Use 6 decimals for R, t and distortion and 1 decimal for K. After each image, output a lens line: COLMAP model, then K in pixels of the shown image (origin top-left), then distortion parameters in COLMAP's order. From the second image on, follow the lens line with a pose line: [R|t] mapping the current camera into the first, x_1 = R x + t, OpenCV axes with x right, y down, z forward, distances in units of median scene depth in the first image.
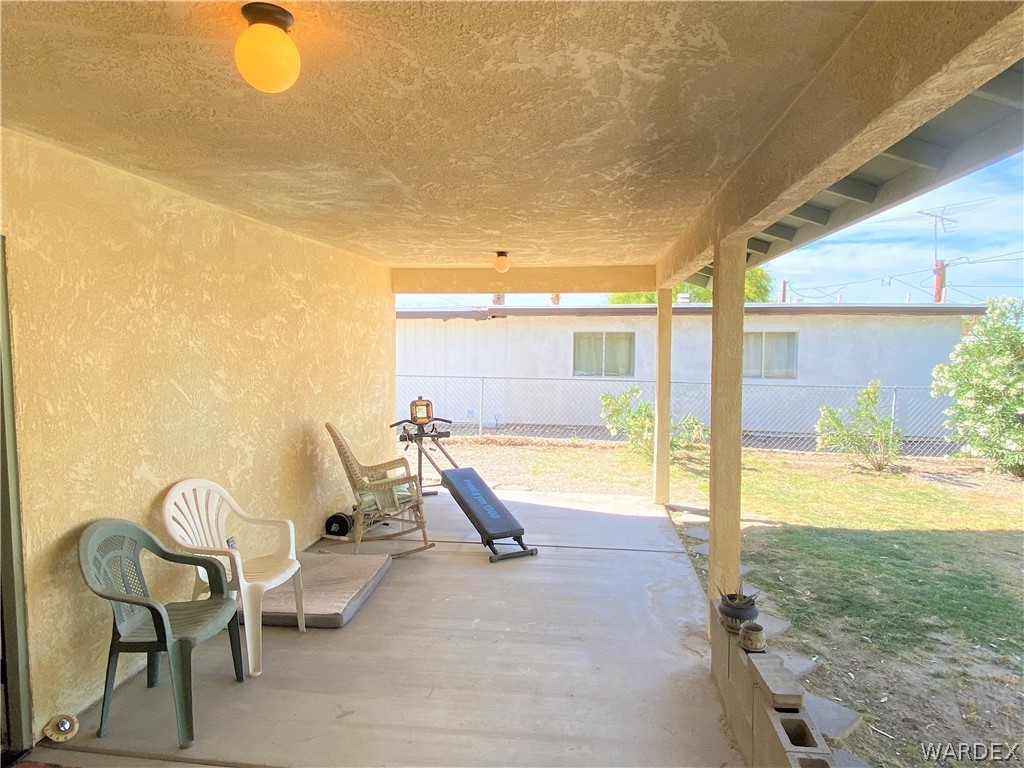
lens RADIAL K [[619.5, 0, 510.6], [0, 619.5, 381.8], [0, 0, 1]] dist [0.088977, -0.104653]
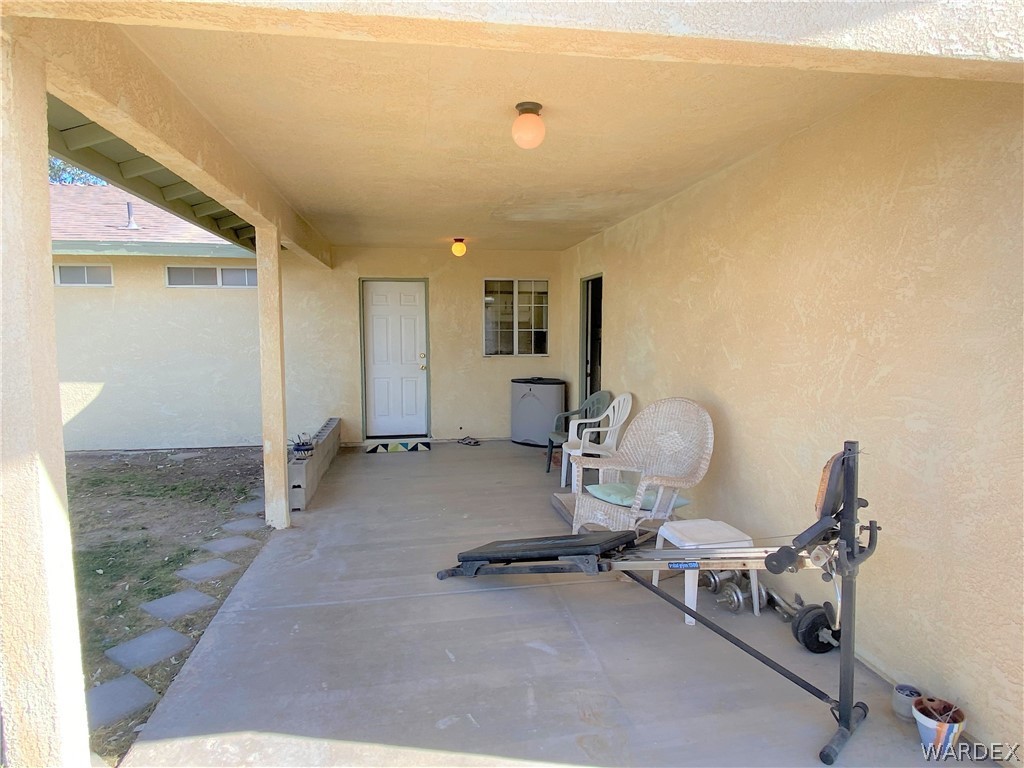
lens RADIAL K [[634.2, 0, 512.0], [0, 634.2, 384.0], [0, 0, 1]] dist [0.003172, -0.002261]
pose [[-0.958963, 0.025647, -0.282370, 0.208068], [-0.017385, 0.988708, 0.148843, -0.093466], [0.282999, 0.147644, -0.947688, 2.138821]]
